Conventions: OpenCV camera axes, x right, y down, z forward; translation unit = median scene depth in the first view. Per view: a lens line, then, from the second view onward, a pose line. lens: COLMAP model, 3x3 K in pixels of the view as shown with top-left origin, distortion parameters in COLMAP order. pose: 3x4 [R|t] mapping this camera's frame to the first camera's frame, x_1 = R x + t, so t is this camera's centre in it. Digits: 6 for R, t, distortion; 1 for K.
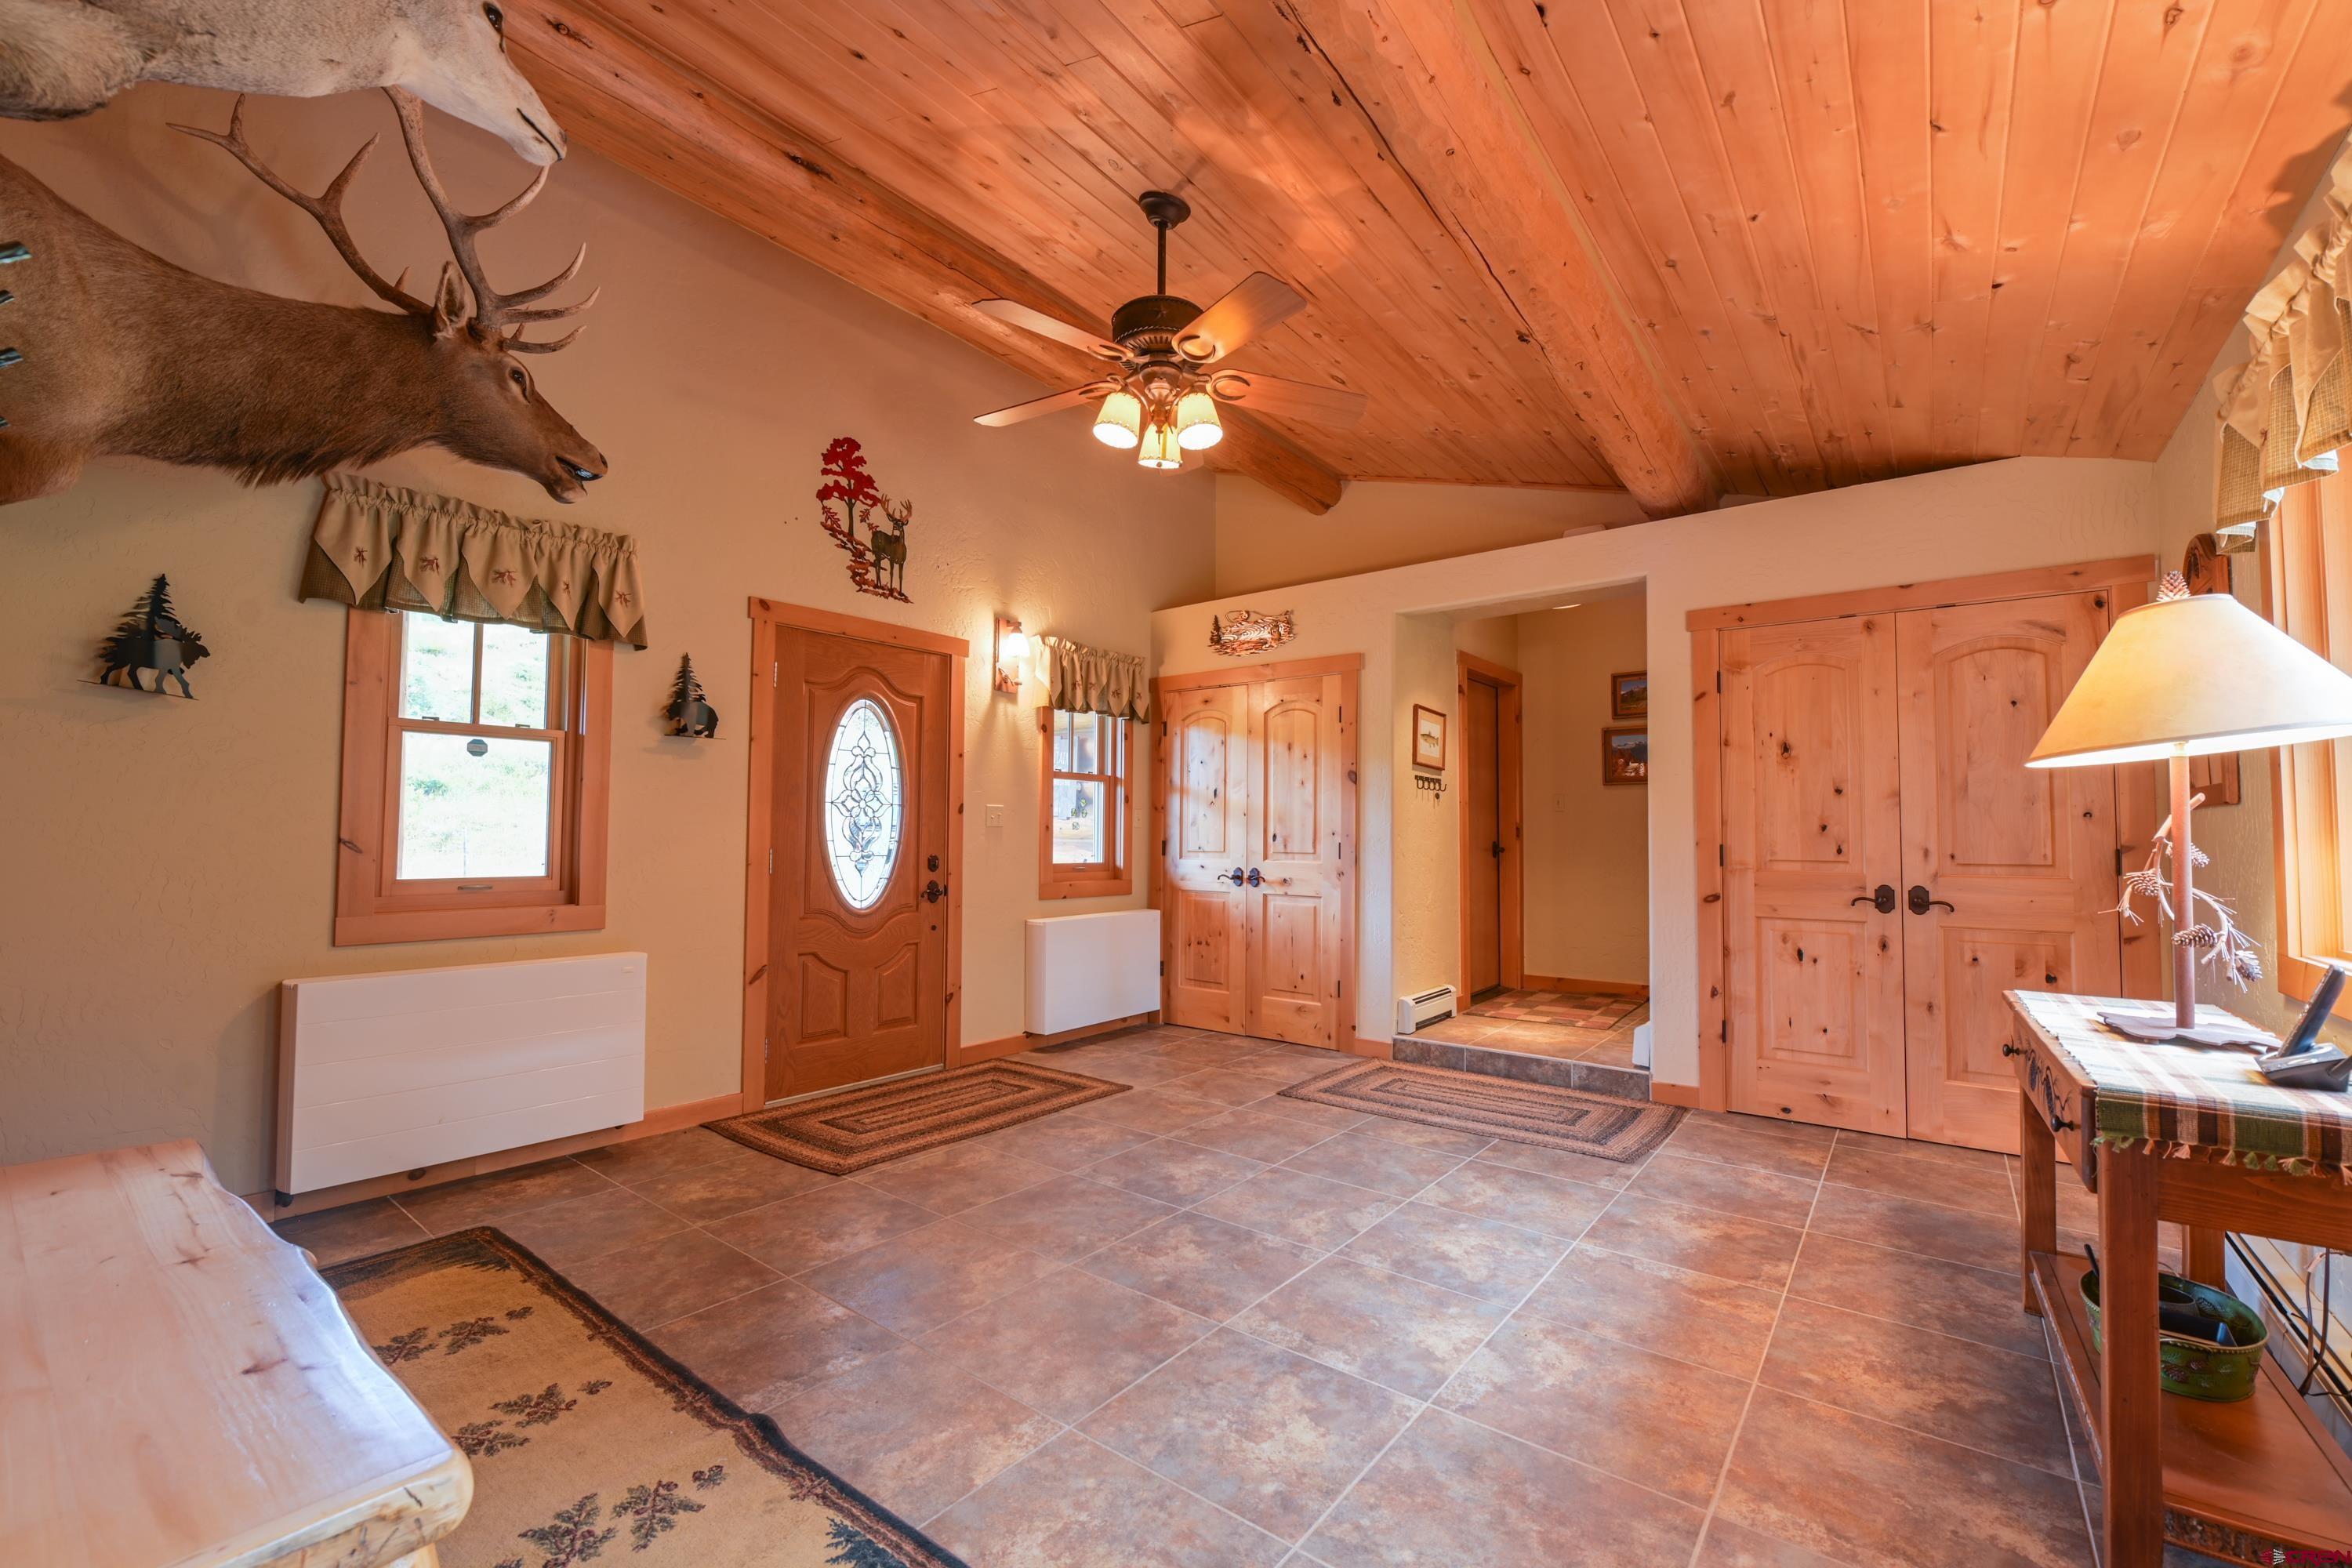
lens RADIAL K [[960.4, 0, 1176.8], [0, 960.4, 794.3], [0, 0, 1]] dist [-0.007791, -0.000646]
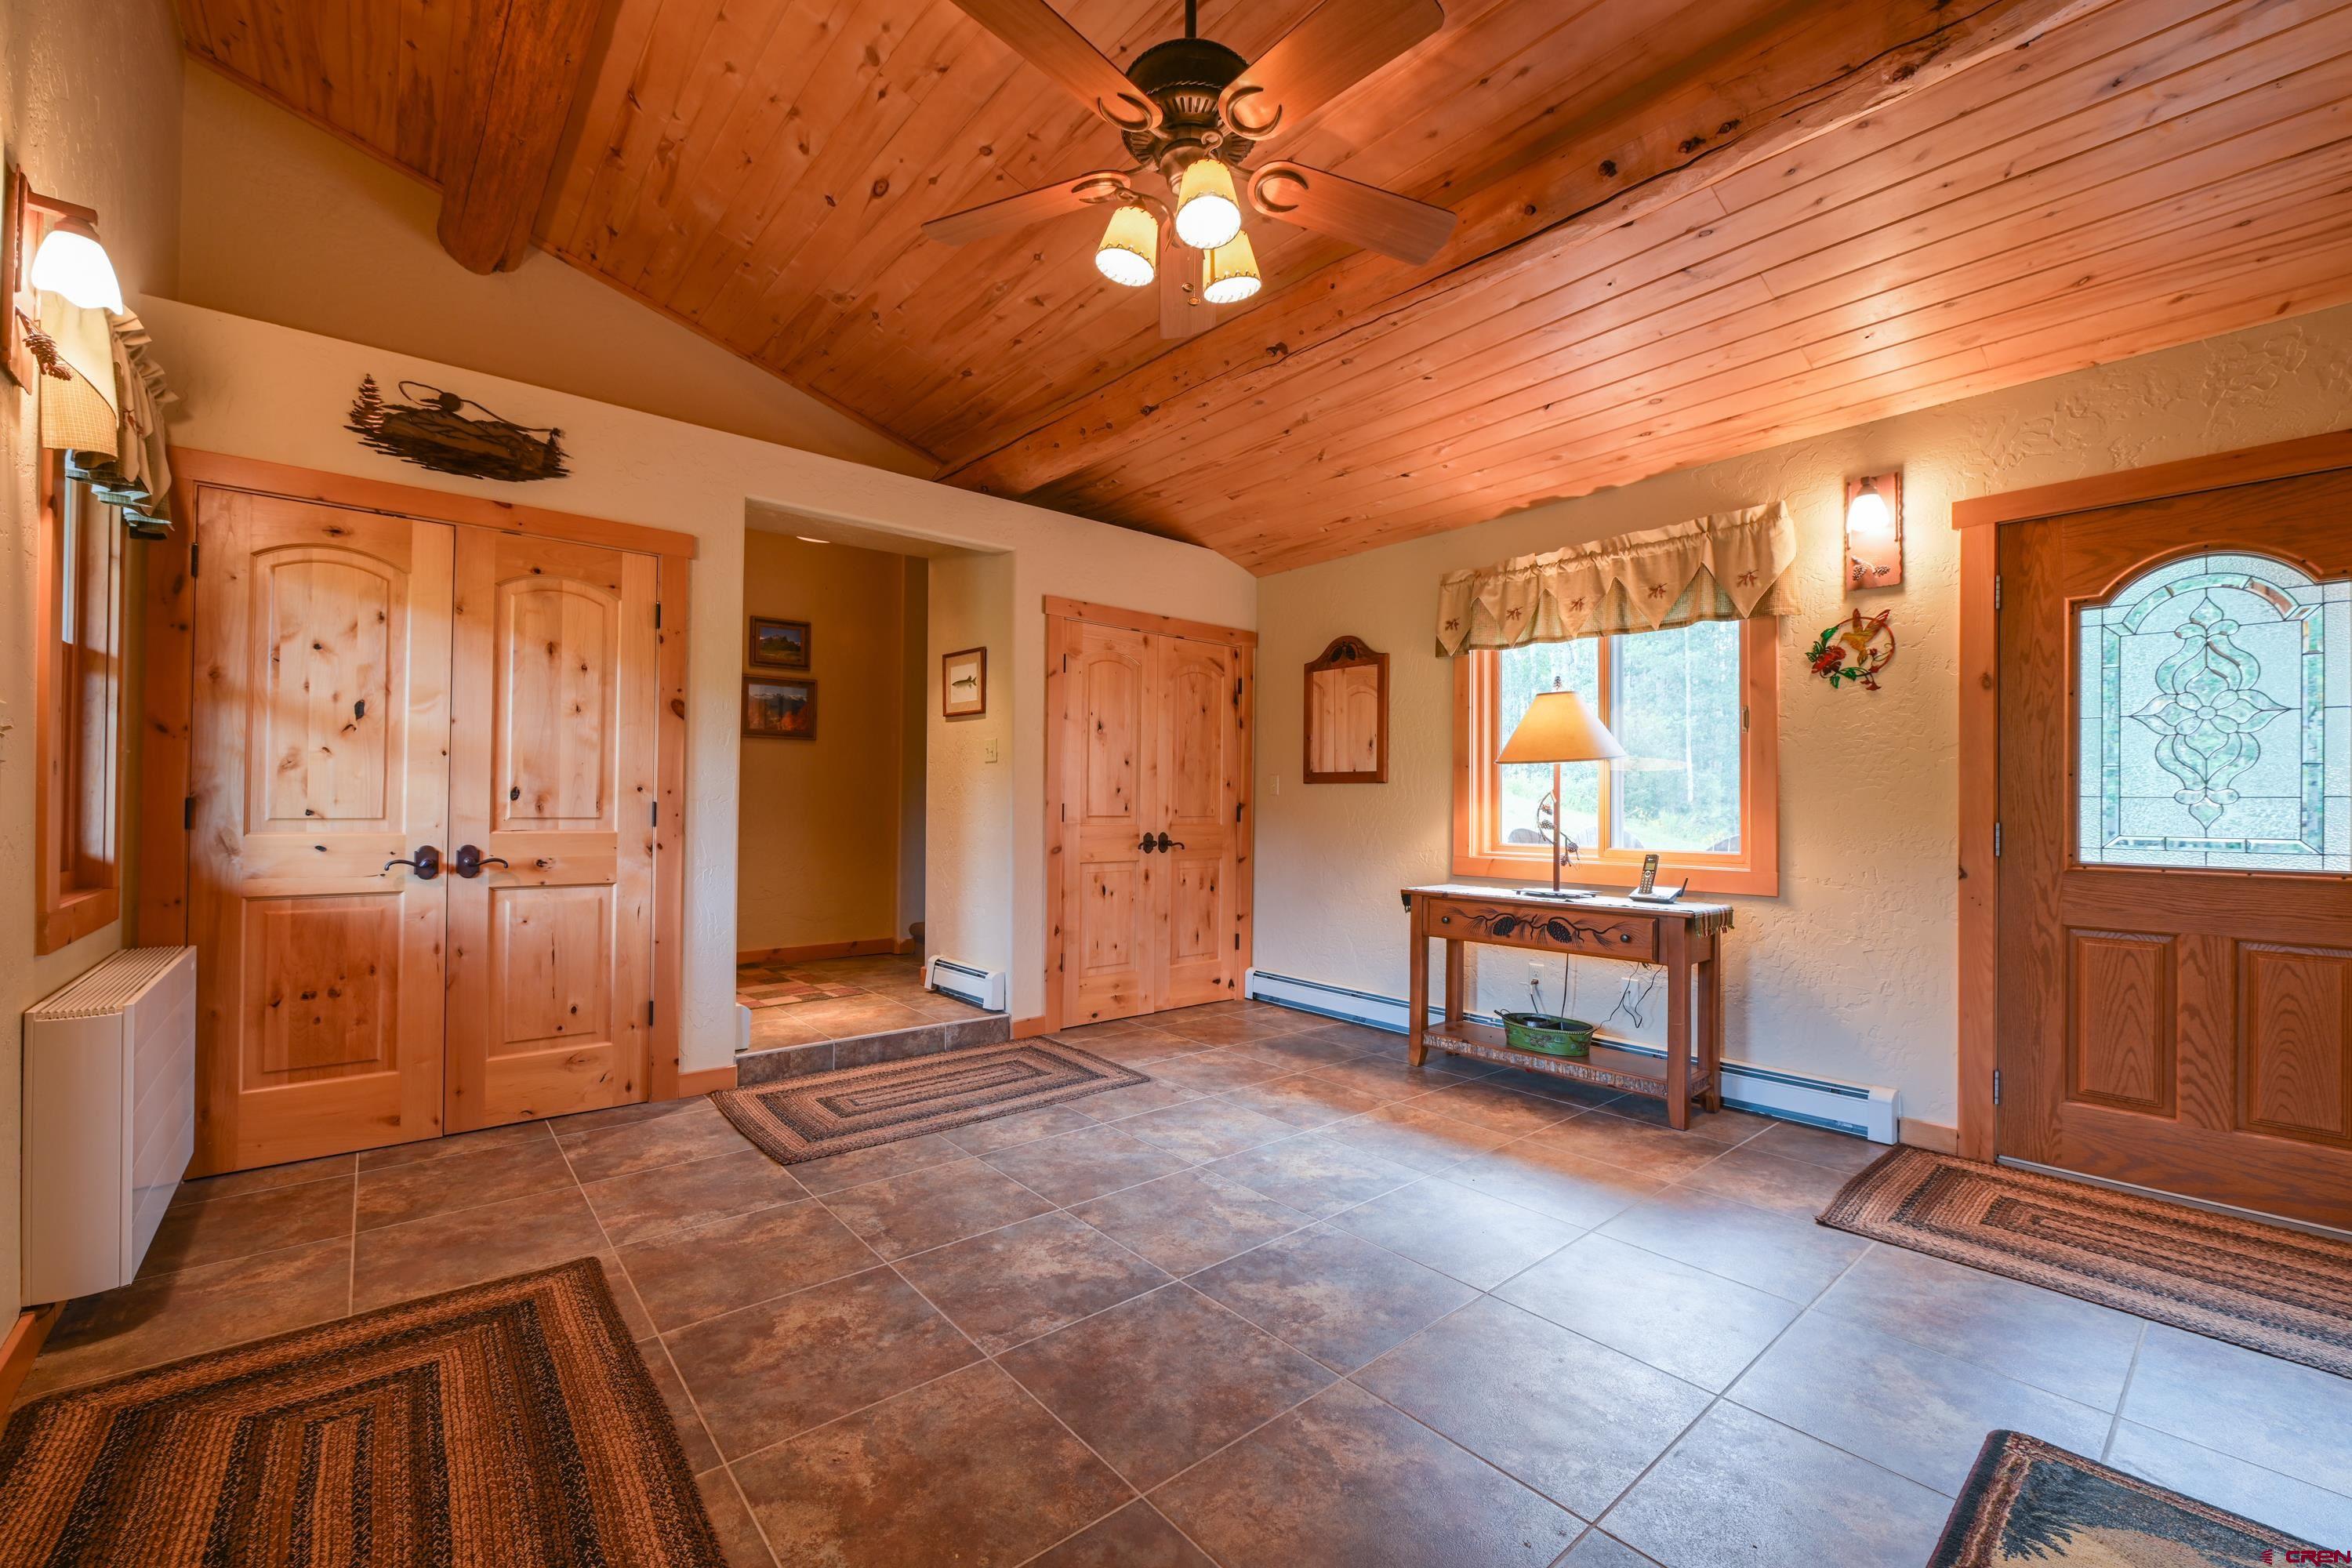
lens RADIAL K [[956.3, 0, 1176.8], [0, 956.3, 796.4], [0, 0, 1]] dist [-0.007069, -0.000224]
pose [[0.200492, 0.001662, 0.979694, -0.549647], [-0.052579, 0.998576, 0.009067, 0.026151], [-0.978283, -0.053329, 0.200293, 0.637444]]
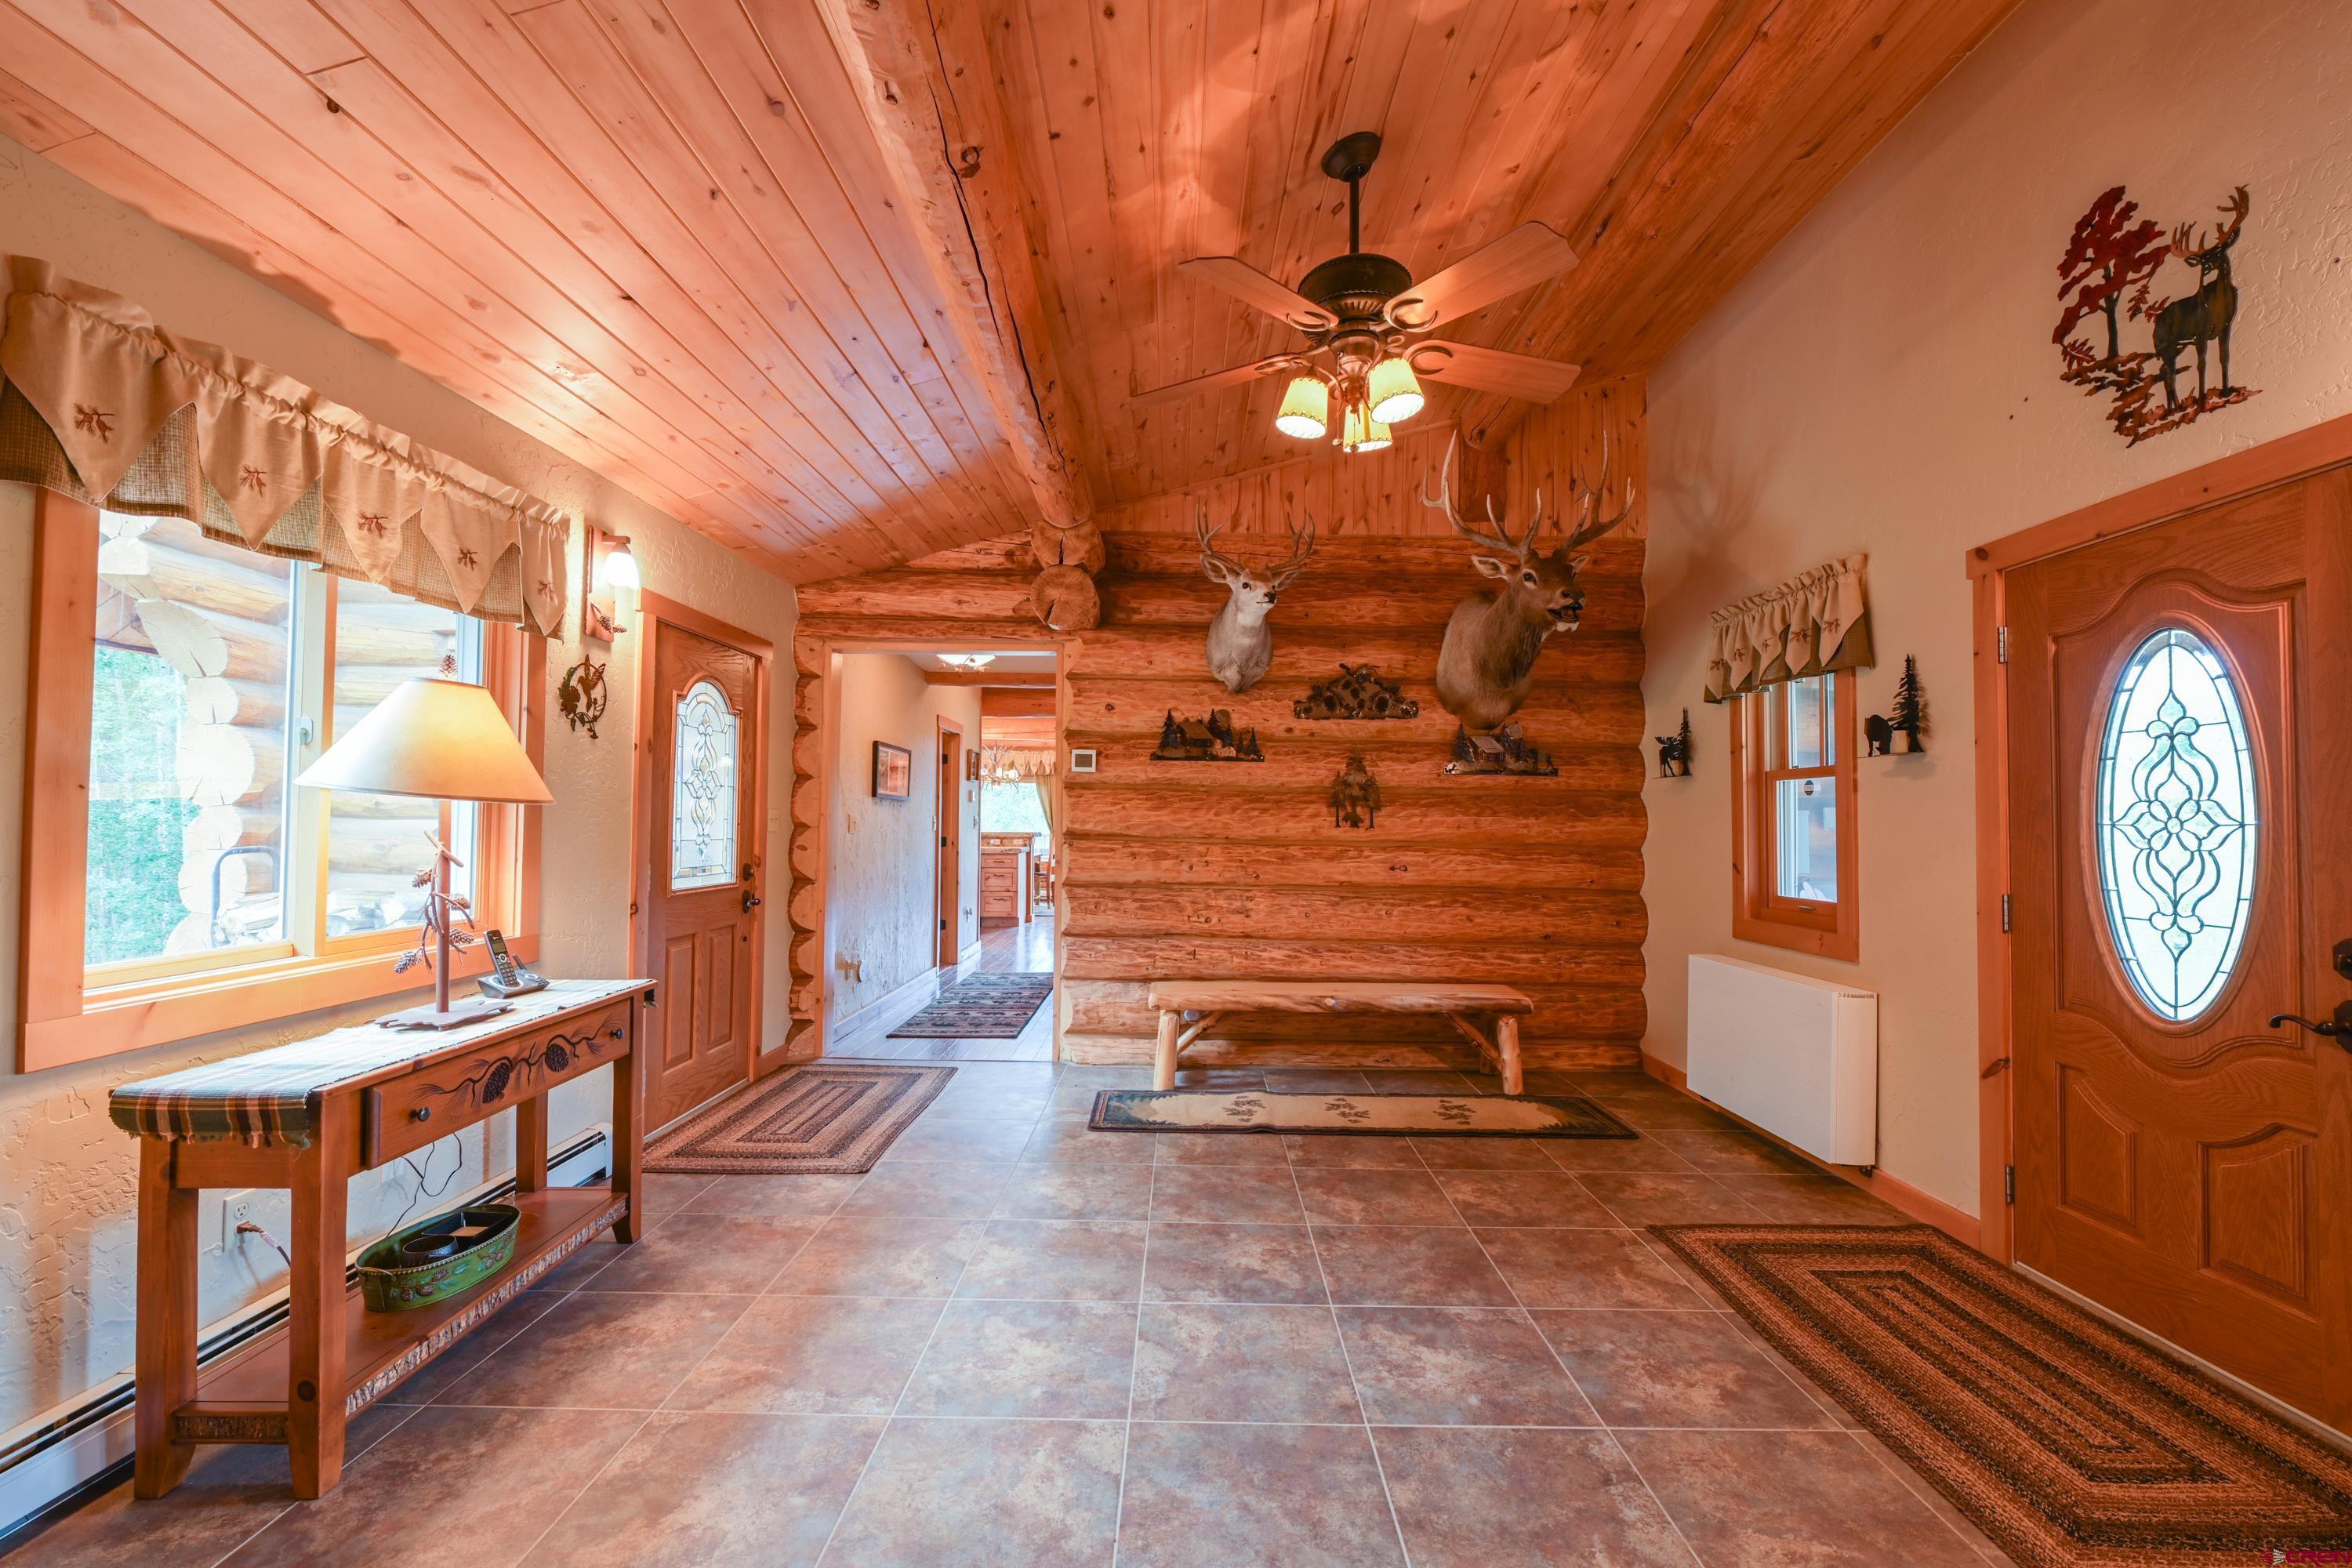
lens RADIAL K [[960.4, 0, 1176.8], [0, 960.4, 794.3], [0, 0, 1]] dist [-0.007791, -0.000646]
pose [[-0.791199, -0.031851, -0.610729, 0.483102], [0.013522, 0.997488, -0.069539, 0.024568], [0.611410, -0.063278, -0.788780, 1.191214]]
